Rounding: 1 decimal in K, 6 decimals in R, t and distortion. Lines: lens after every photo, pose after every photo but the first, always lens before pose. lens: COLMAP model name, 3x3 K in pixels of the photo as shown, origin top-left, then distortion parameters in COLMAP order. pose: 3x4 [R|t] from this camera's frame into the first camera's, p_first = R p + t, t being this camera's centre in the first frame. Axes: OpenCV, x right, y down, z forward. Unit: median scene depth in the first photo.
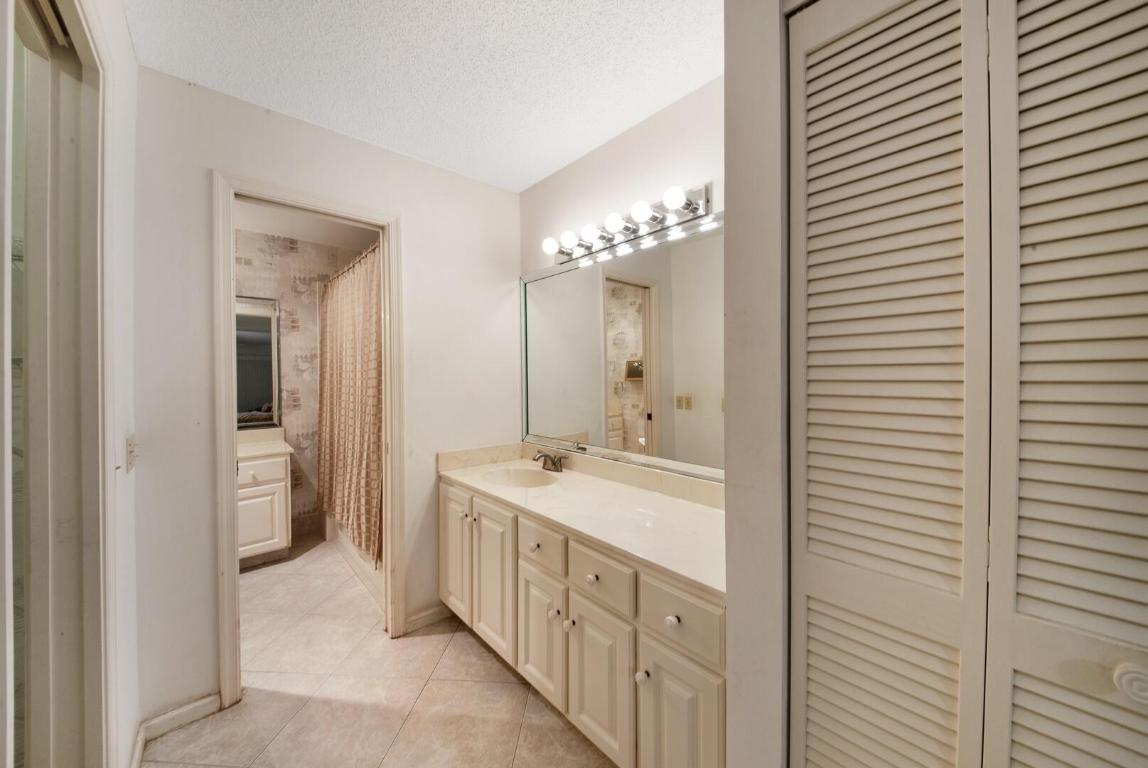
lens RADIAL K [[410.5, 0, 566.8], [0, 410.5, 382.8], [0, 0, 1]] dist [0.023903, -0.015835]
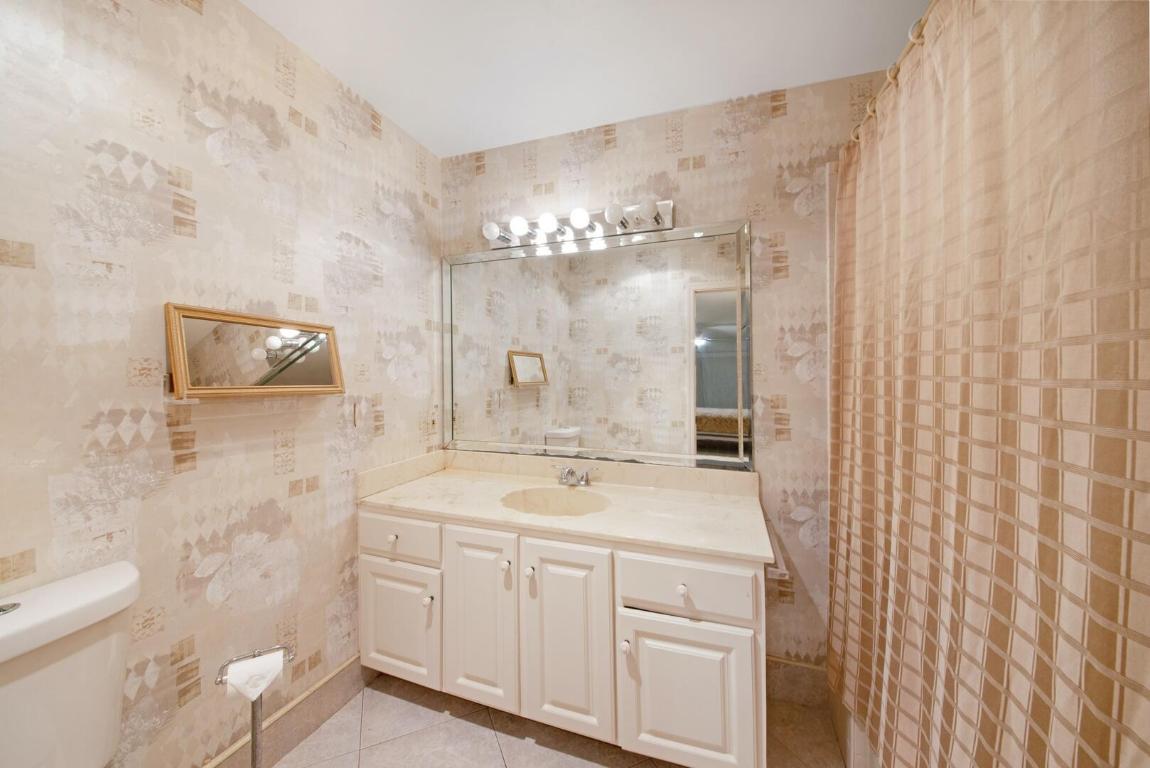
lens RADIAL K [[411.2, 0, 567.8], [0, 411.2, 382.8], [0, 0, 1]] dist [0.023903, -0.015835]
pose [[0.477579, 0.006578, -0.878564, -0.349777], [0.000663, 0.999969, 0.007848, -0.005850], [0.878588, -0.004330, 0.477560, 0.550809]]
